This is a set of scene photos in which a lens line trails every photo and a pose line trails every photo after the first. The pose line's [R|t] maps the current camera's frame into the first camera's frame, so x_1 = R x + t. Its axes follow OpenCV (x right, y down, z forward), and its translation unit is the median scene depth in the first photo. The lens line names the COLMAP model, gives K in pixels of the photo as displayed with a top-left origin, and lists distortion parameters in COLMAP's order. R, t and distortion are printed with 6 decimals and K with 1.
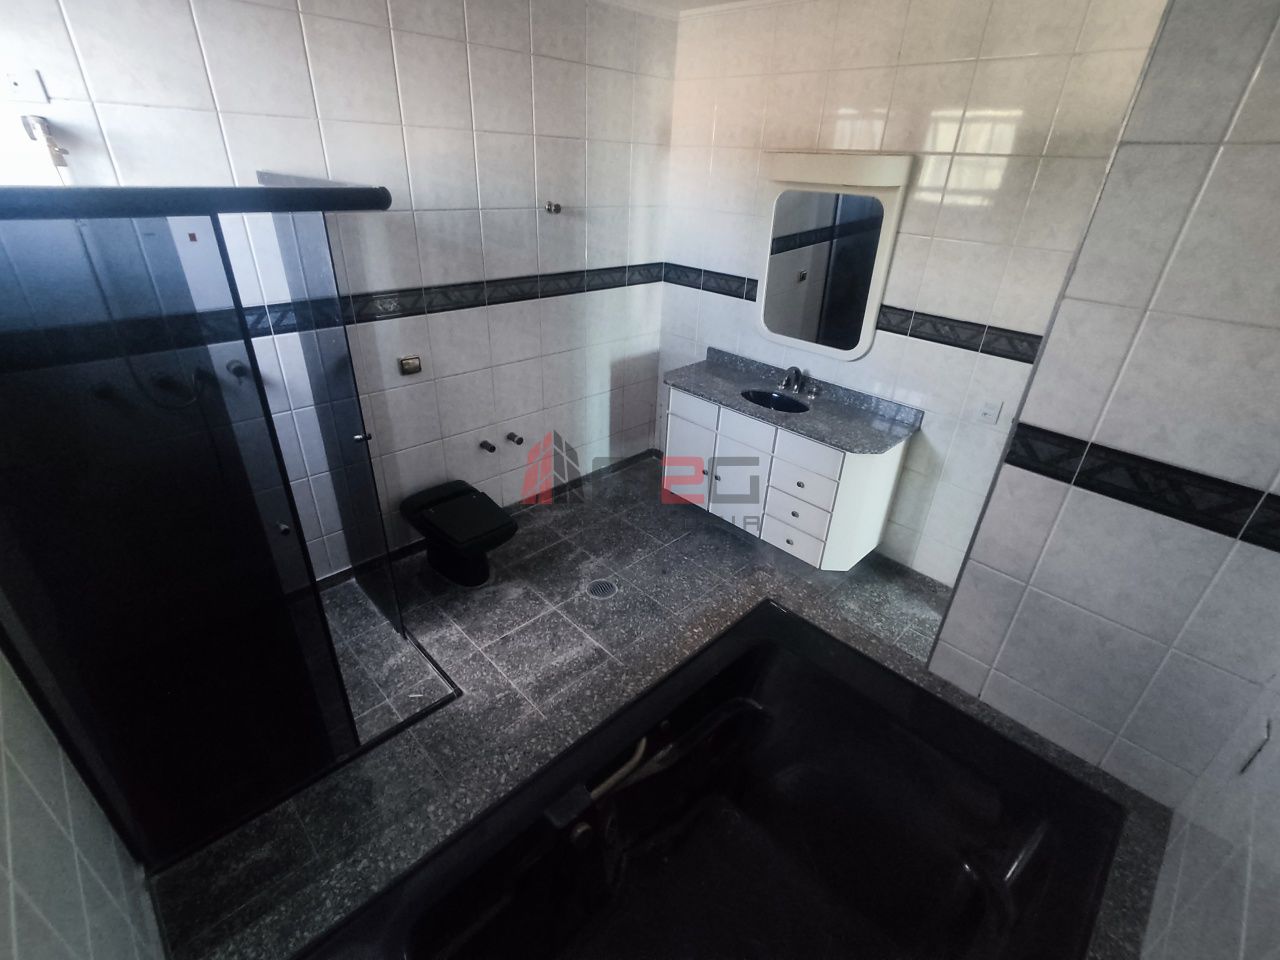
lens RADIAL K [[588.2, 0, 641.3], [0, 588.2, 474.3], [0, 0, 1]] dist [0.003041, -0.000802]
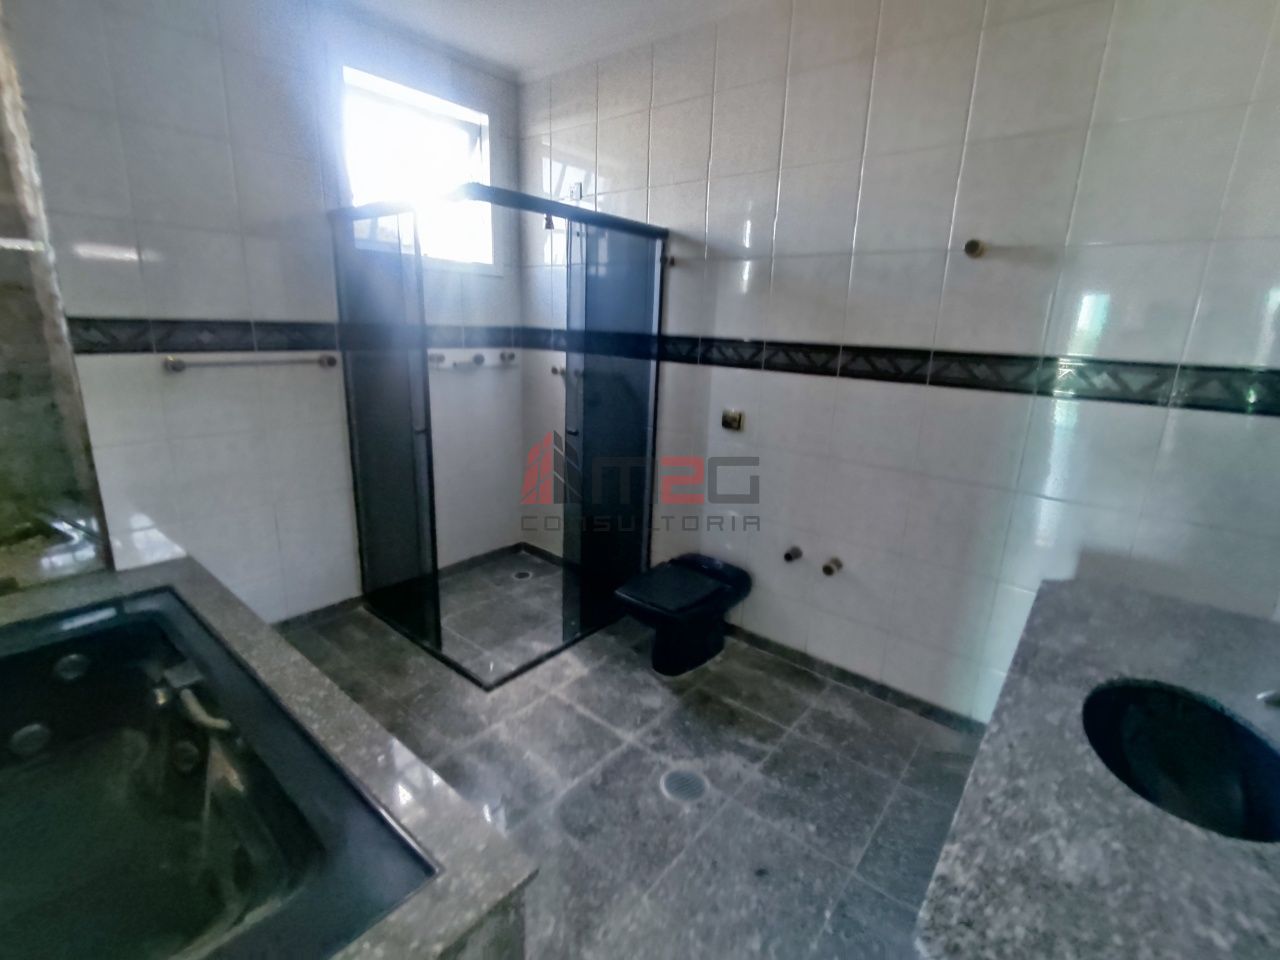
lens RADIAL K [[588.2, 0, 640.3], [0, 588.2, 472.3], [0, 0, 1]] dist [0.003041, -0.000802]
pose [[0.106830, 0.212382, -0.971330, 0.511093], [-0.495257, 0.858469, 0.133235, -0.167200], [0.862153, 0.466825, 0.196893, 0.738930]]
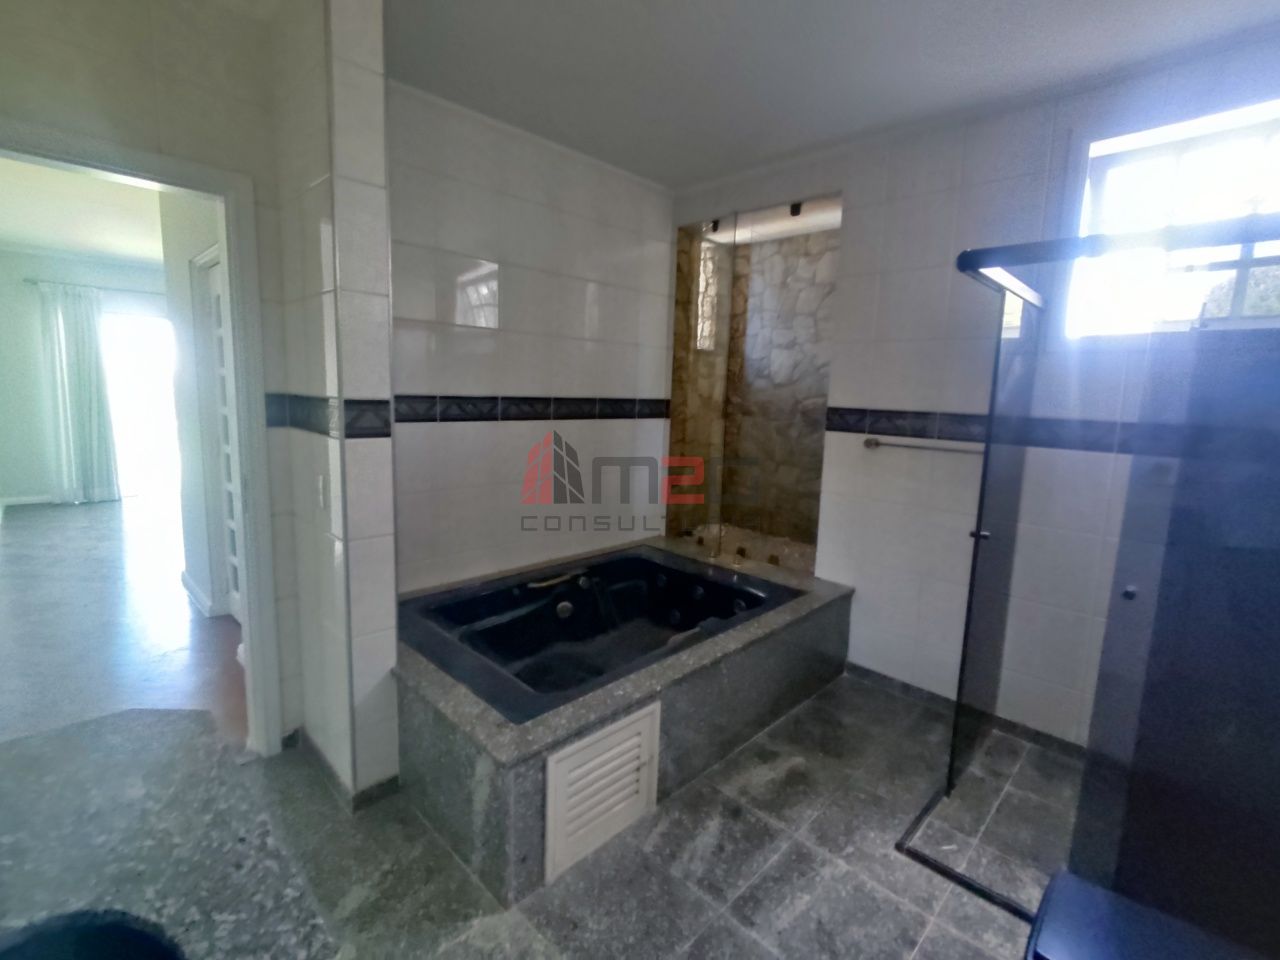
lens RADIAL K [[588.2, 0, 644.1], [0, 588.2, 471.7], [0, 0, 1]] dist [0.003041, -0.000802]
pose [[-0.997275, -0.068171, -0.028219, 0.080174], [-0.071787, 0.808248, 0.584451, -0.413861], [-0.017035, 0.584883, -0.810939, 1.169268]]
